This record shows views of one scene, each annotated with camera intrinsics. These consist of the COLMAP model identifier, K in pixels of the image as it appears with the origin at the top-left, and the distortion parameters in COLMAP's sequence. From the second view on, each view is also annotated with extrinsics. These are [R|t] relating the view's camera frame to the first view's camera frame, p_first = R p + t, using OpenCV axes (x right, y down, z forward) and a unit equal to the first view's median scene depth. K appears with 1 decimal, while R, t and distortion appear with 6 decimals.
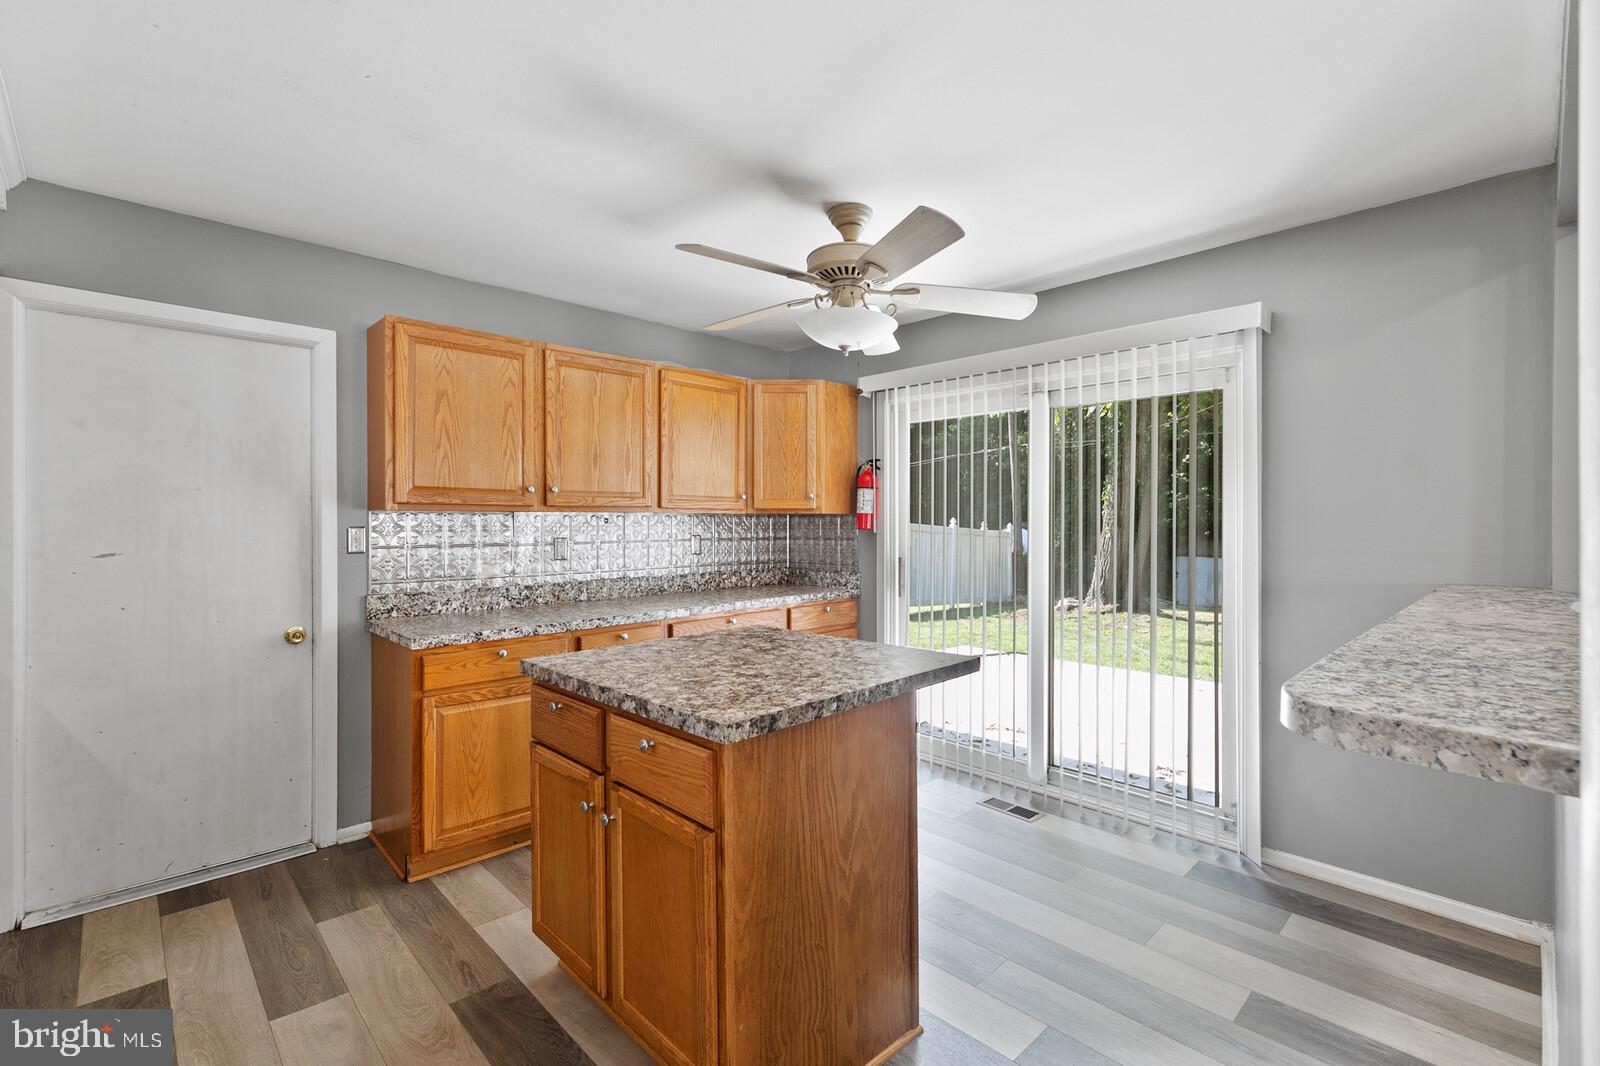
lens RADIAL K [[720.0, 0, 799.3], [0, 720.0, 522.0], [0, 0, 1]] dist [0.005792, 0.000403]
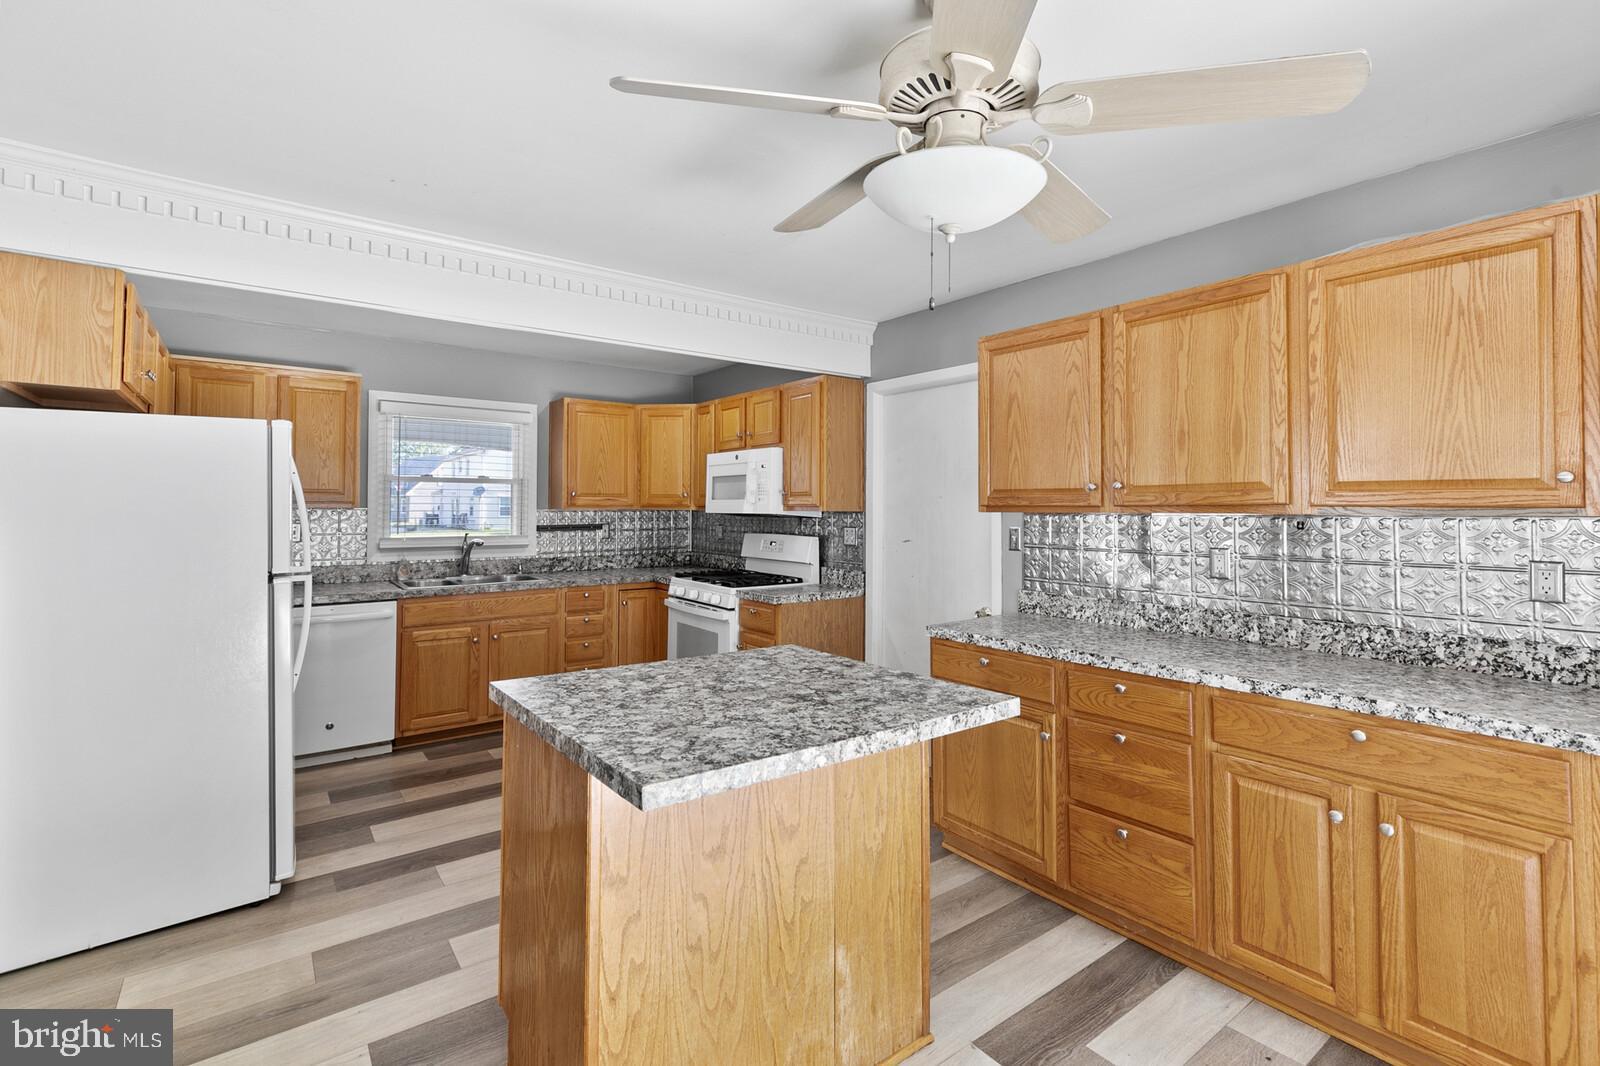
lens RADIAL K [[720.0, 0, 793.3], [0, 720.0, 494.6], [0, 0, 1]] dist [0.005792, 0.000403]
pose [[-0.126637, -0.021932, -0.991707, 0.495487], [-0.004136, 0.999759, -0.021582, -0.016018], [0.991940, 0.001368, -0.126697, 0.741097]]
